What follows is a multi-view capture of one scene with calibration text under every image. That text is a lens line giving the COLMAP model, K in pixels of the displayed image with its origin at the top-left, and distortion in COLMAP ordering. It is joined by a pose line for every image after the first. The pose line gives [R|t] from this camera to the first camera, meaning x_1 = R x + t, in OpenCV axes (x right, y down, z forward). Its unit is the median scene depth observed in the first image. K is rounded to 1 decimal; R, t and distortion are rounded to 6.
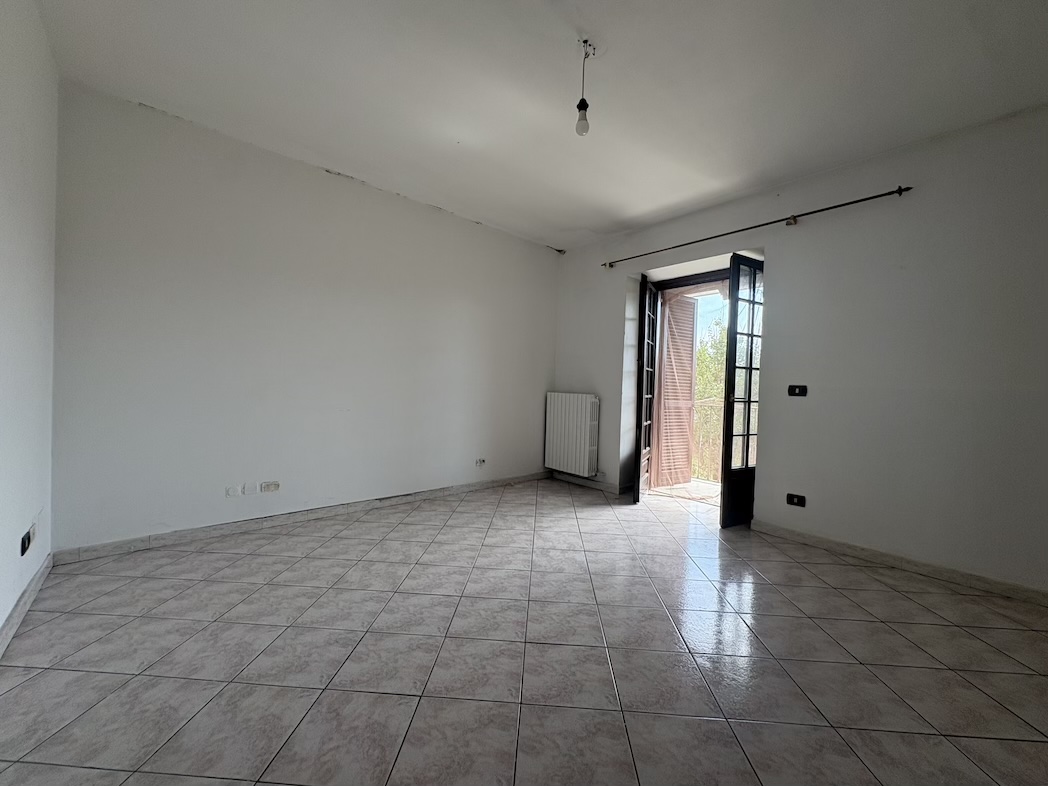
lens RADIAL K [[417.4, 0, 525.8], [0, 417.4, 395.0], [0, 0, 1]] dist [0.000608, -0.000666]
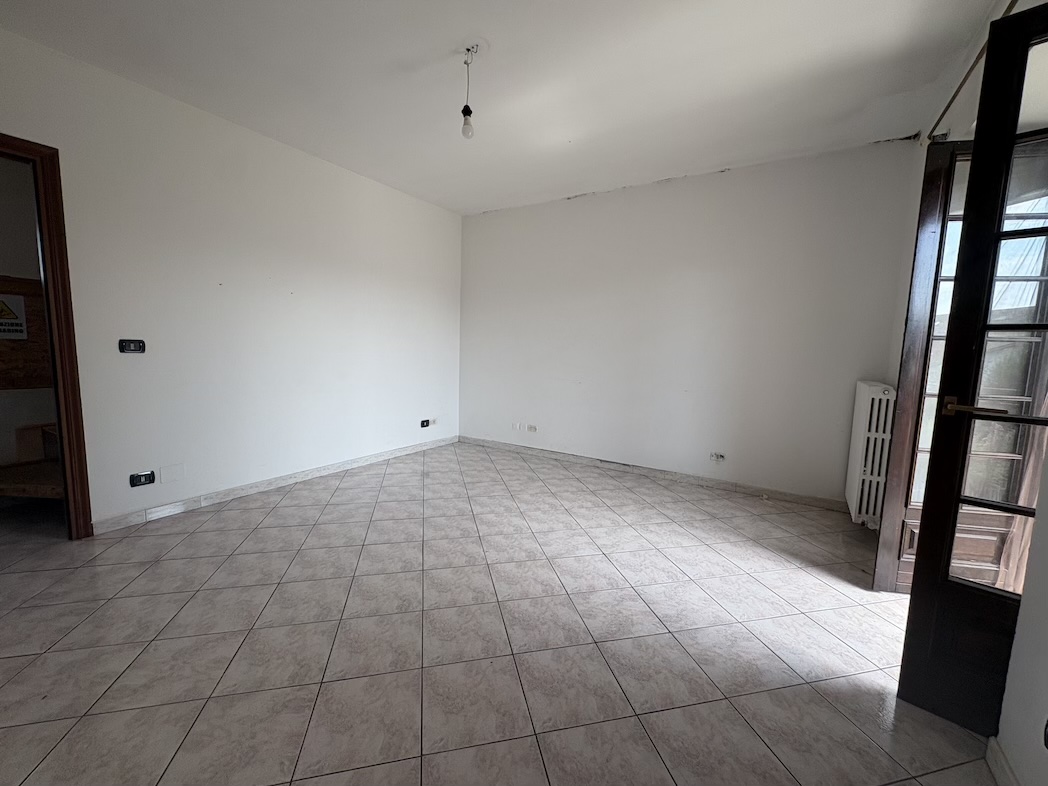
lens RADIAL K [[417.4, 0, 523.2], [0, 417.4, 393.2], [0, 0, 1]] dist [0.000608, -0.000666]
pose [[0.274890, 0.079003, -0.958225, 0.776186], [-0.041685, 0.996661, 0.070213, -0.015186], [0.960572, 0.020642, 0.277265, 0.501445]]
